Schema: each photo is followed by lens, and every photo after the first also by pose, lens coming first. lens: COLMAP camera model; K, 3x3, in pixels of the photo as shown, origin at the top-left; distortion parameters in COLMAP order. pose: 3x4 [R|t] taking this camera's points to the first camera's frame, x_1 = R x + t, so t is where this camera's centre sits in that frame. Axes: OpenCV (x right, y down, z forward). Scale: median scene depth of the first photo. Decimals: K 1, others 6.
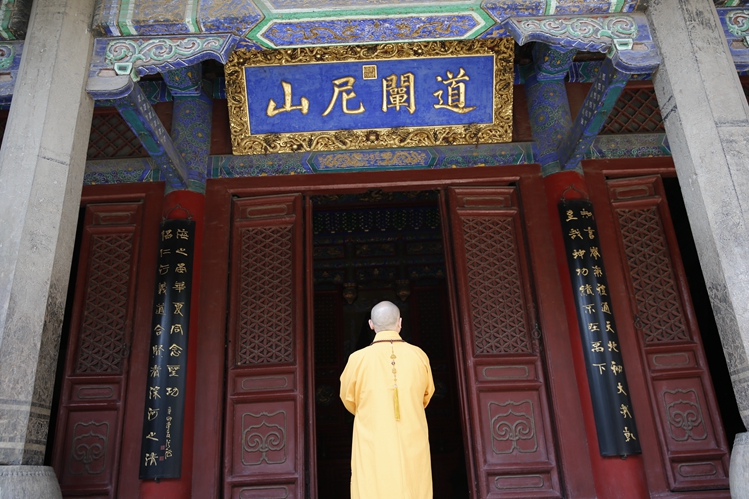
lens RADIAL K [[569.0, 0, 372.4], [0, 569.0, 253.1], [0, 0, 1]] dist [-0.014553, 0.027100]
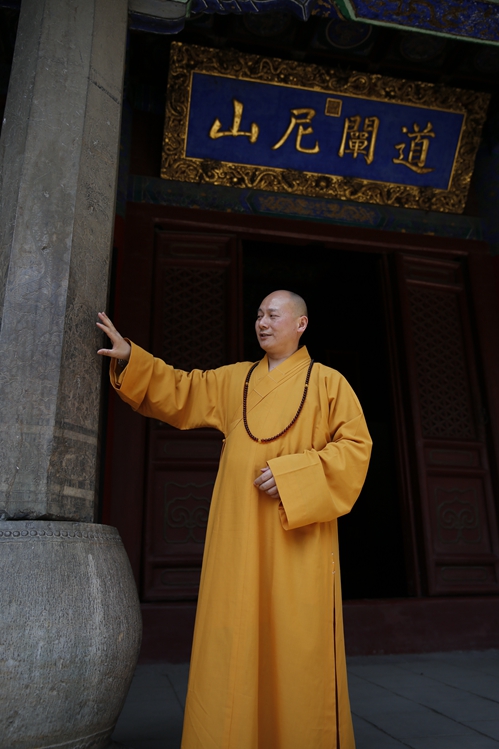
lens RADIAL K [[569.0, 0, 248.1], [0, 569.0, 368.5], [0, 0, 1]] dist [-0.014553, 0.027100]
pose [[0.976610, 0.103005, 0.188739, -0.254913], [-0.110933, 0.993316, 0.031907, 0.066992], [-0.184190, -0.052098, 0.981509, 0.144922]]
